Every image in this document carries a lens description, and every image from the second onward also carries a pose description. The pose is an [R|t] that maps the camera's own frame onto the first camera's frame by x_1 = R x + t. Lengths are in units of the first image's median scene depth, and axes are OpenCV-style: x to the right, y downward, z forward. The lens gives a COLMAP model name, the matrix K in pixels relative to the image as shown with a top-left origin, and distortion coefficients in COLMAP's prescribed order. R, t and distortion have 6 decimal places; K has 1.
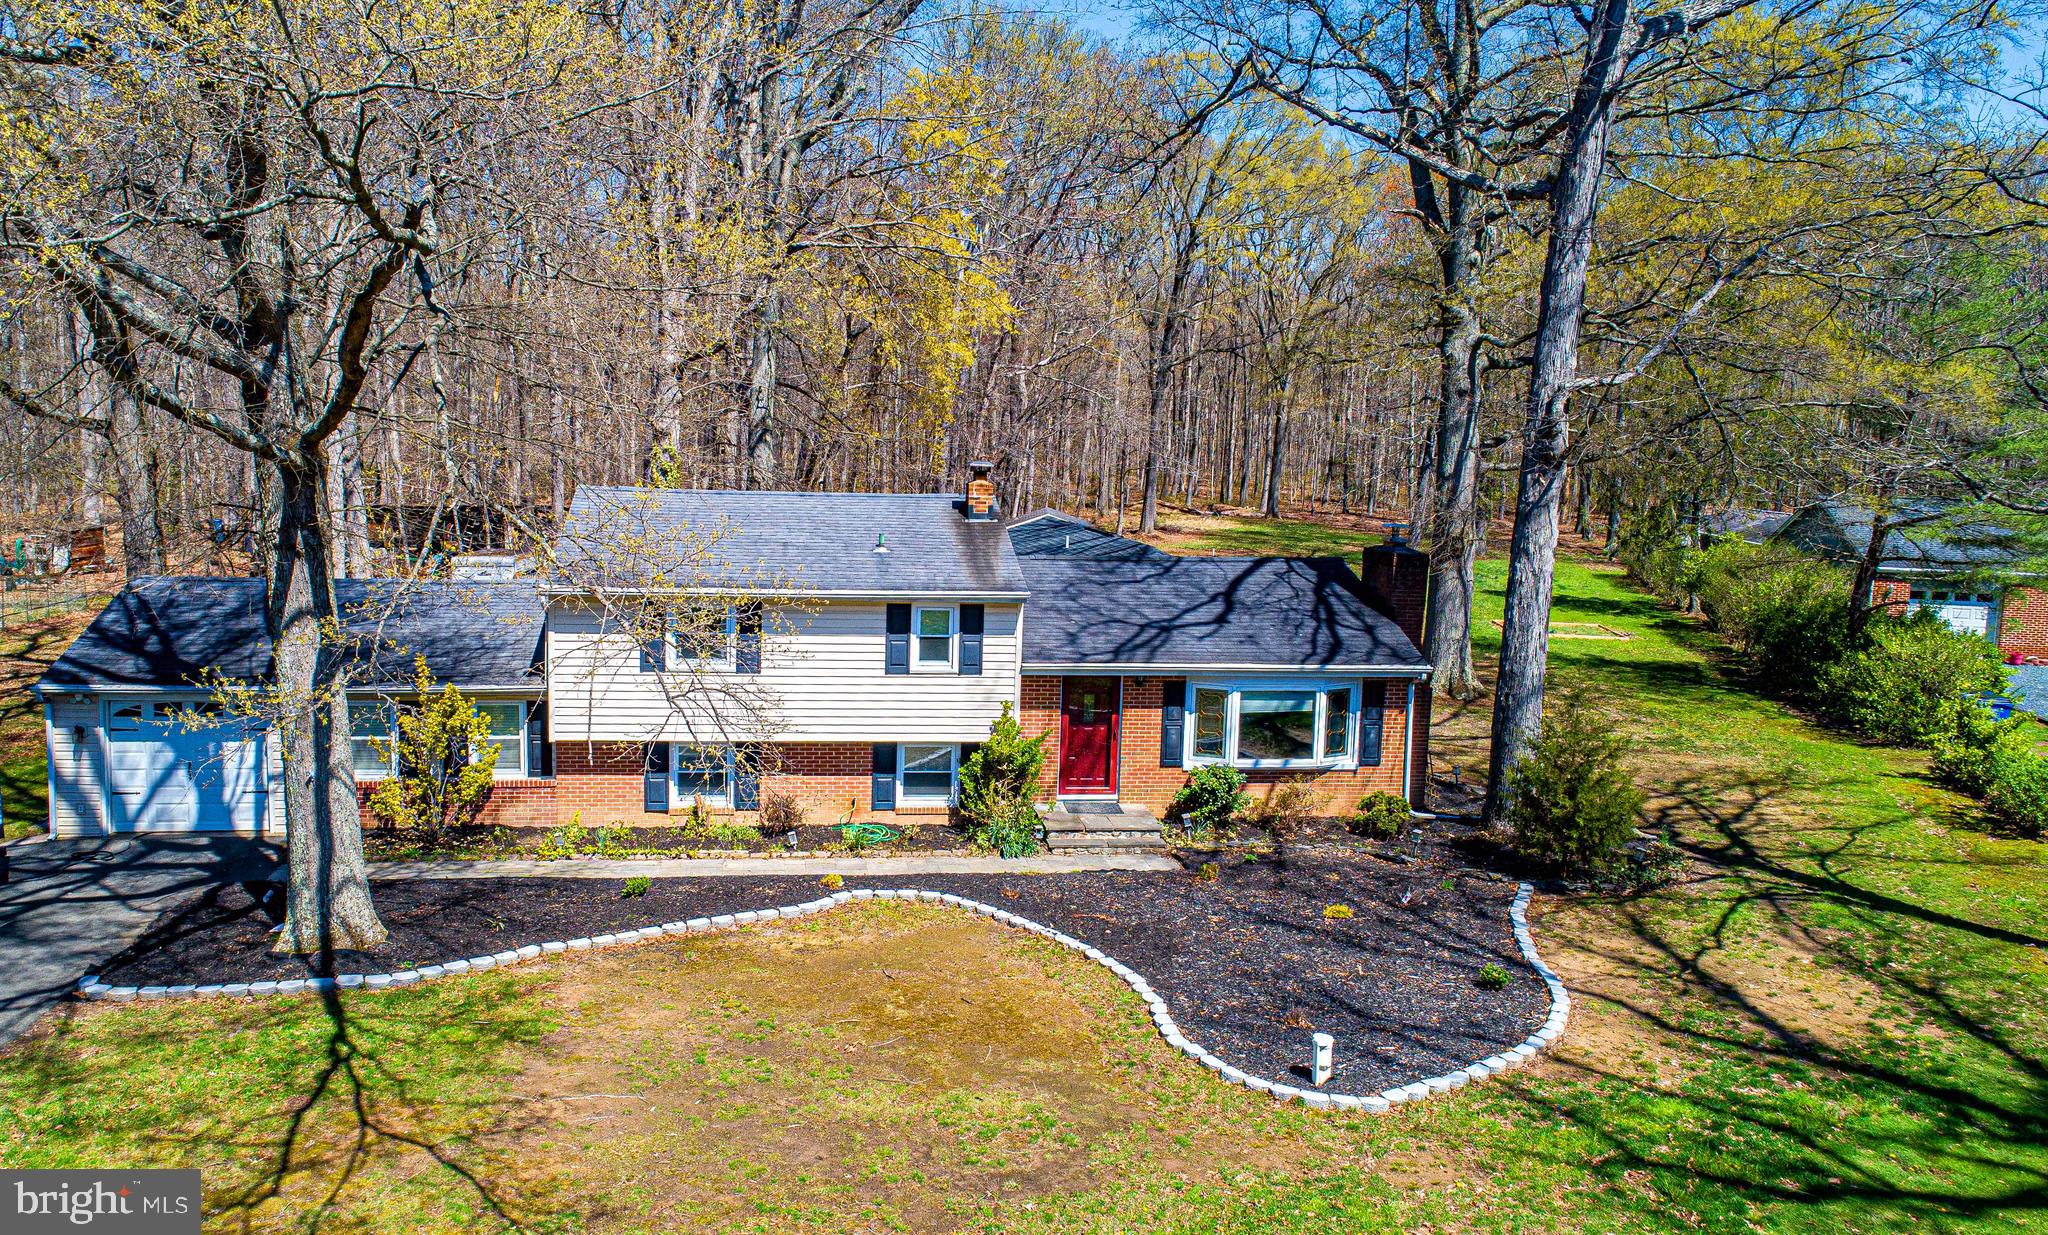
lens RADIAL K [[1498.8, 0, 987.5], [0, 1498.8, 618.5], [0, 0, 1]] dist [-0.006793, -0.001566]
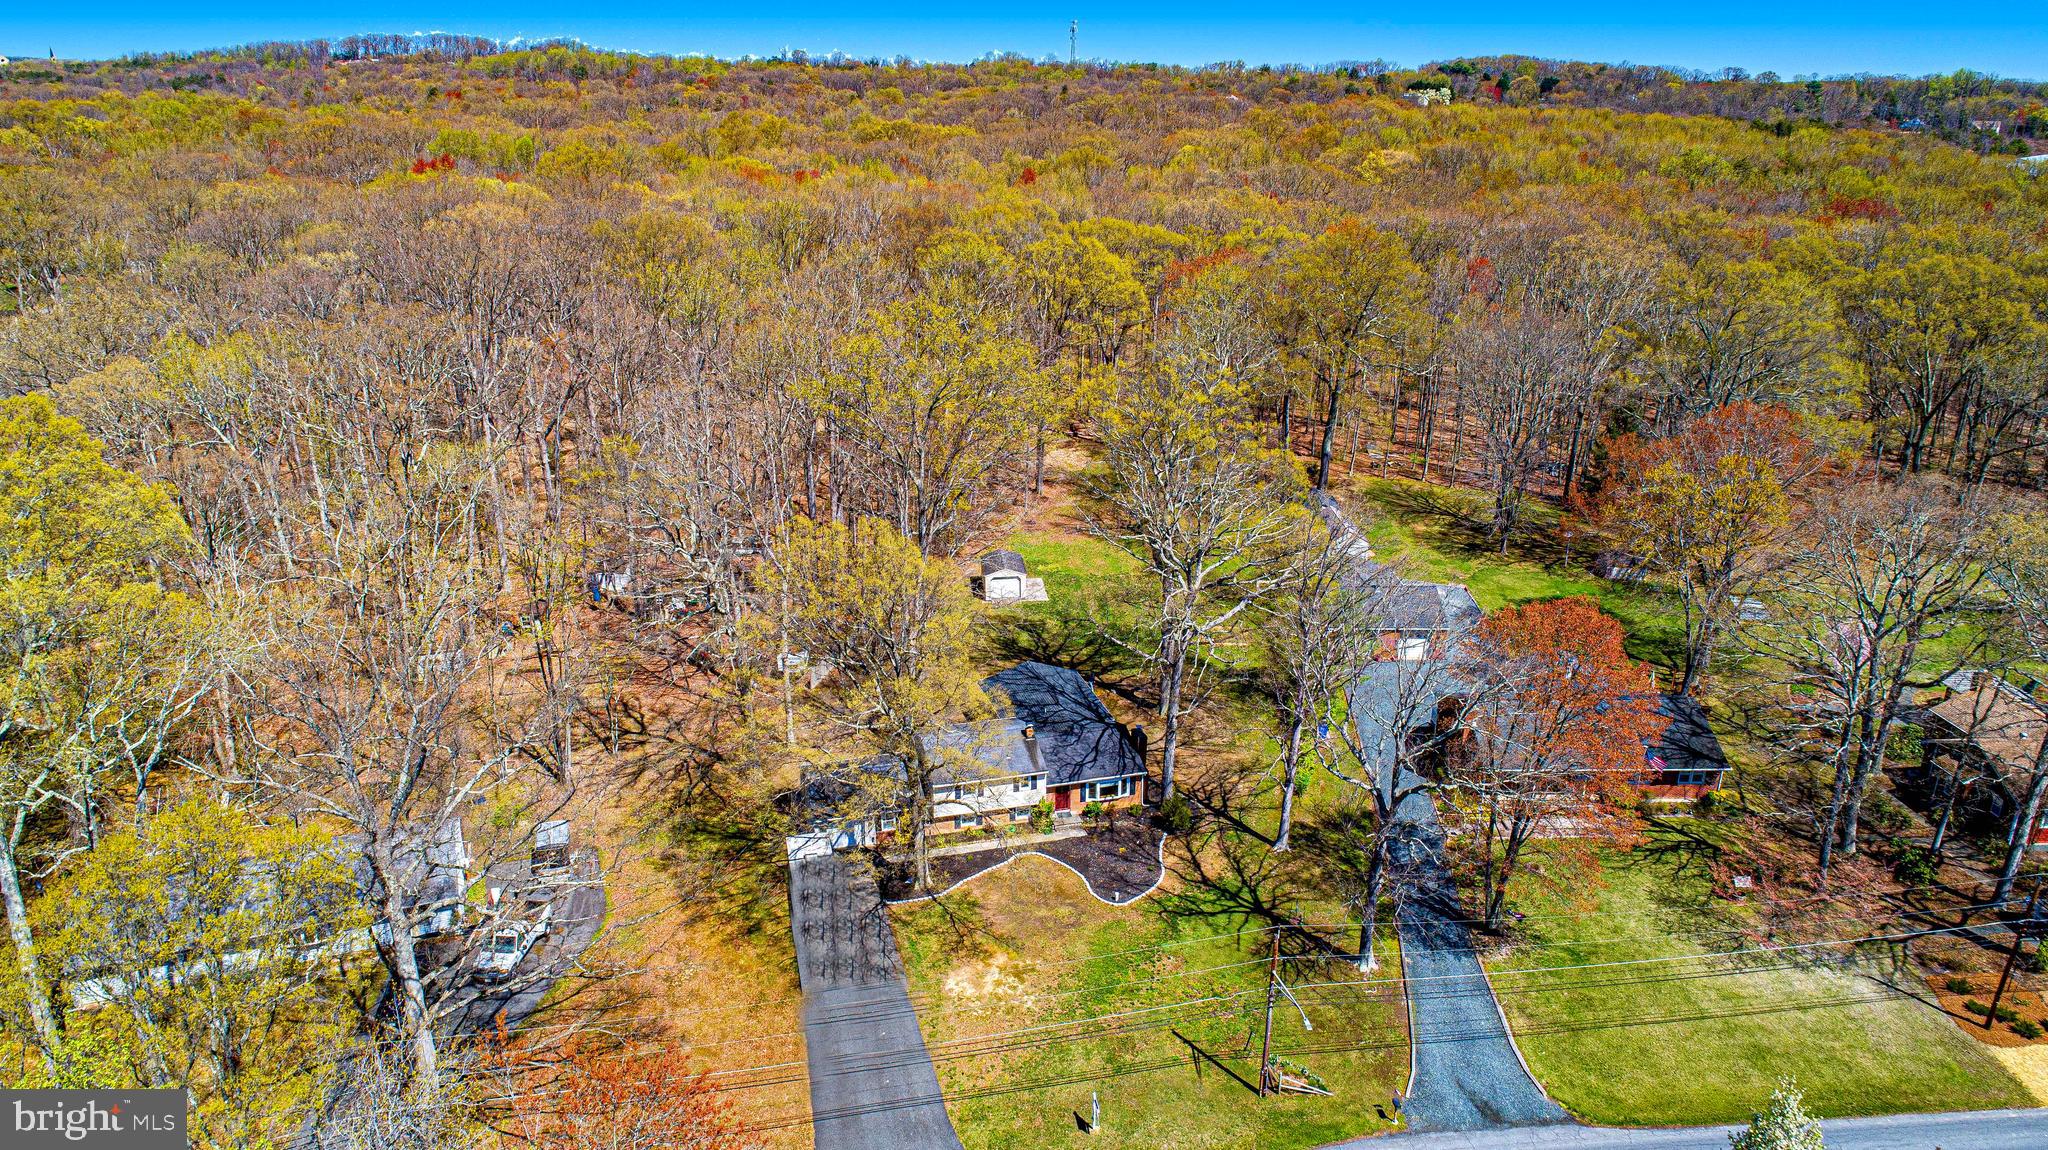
lens RADIAL K [[1341.4, 0, 1054.1], [0, 1341.4, 583.2], [0, 0, 1]] dist [0.027064, 0.001409]
pose [[0.988834, -0.069176, 0.131992, -0.411815], [0.036450, 0.971100, 0.235874, -1.405434], [-0.144495, -0.228429, 0.962778, -2.451947]]
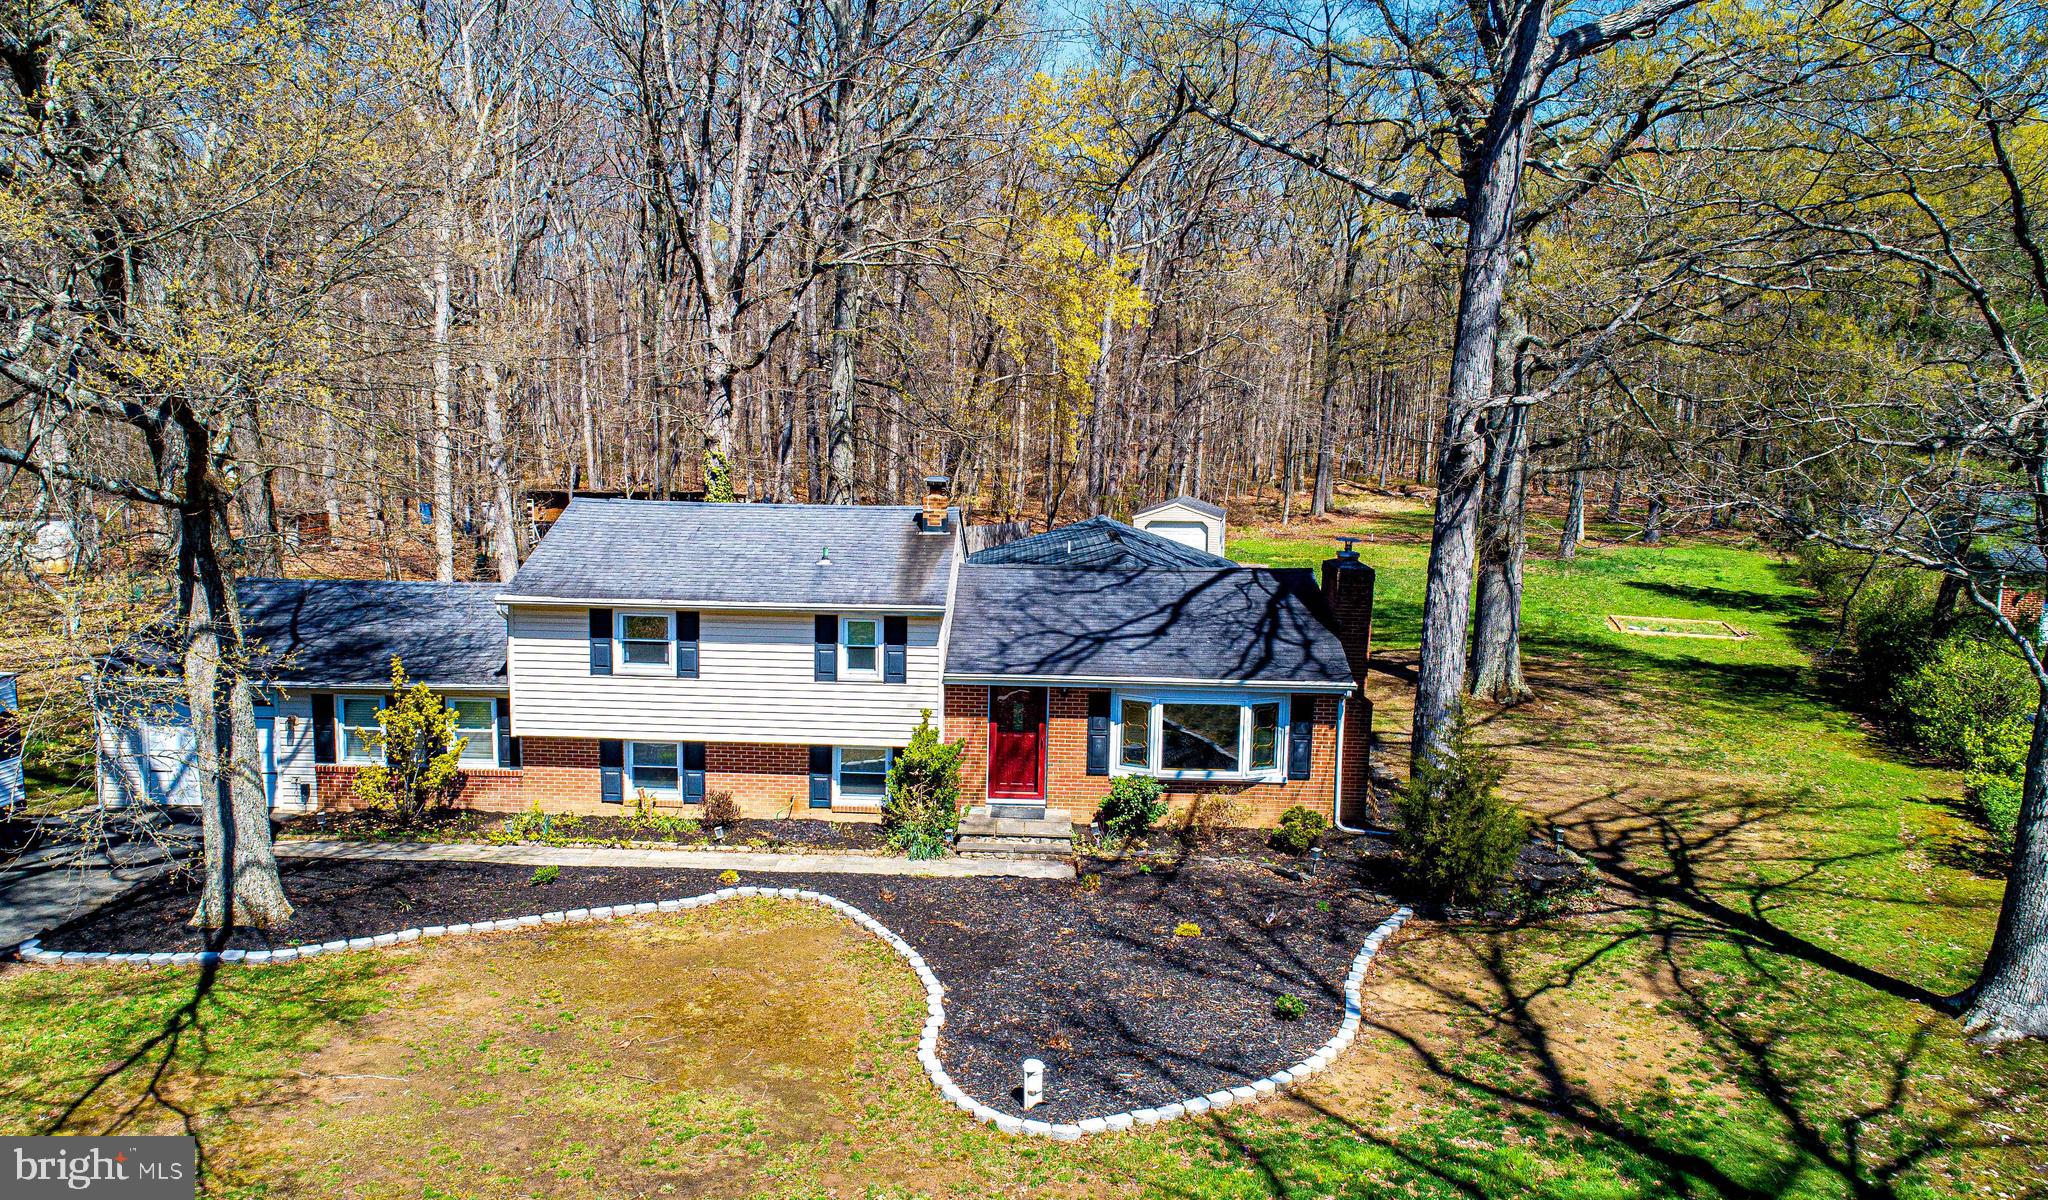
lens RADIAL K [[1450.3, 0, 1024.8], [0, 1450.3, 601.5], [0, 0, 1]] dist [-0.009075, -0.001222]
pose [[0.988706, 0.014601, -0.149155, 0.239004], [-0.013013, 0.999848, 0.011615, -0.034087], [0.149302, -0.009543, 0.988746, 0.006916]]
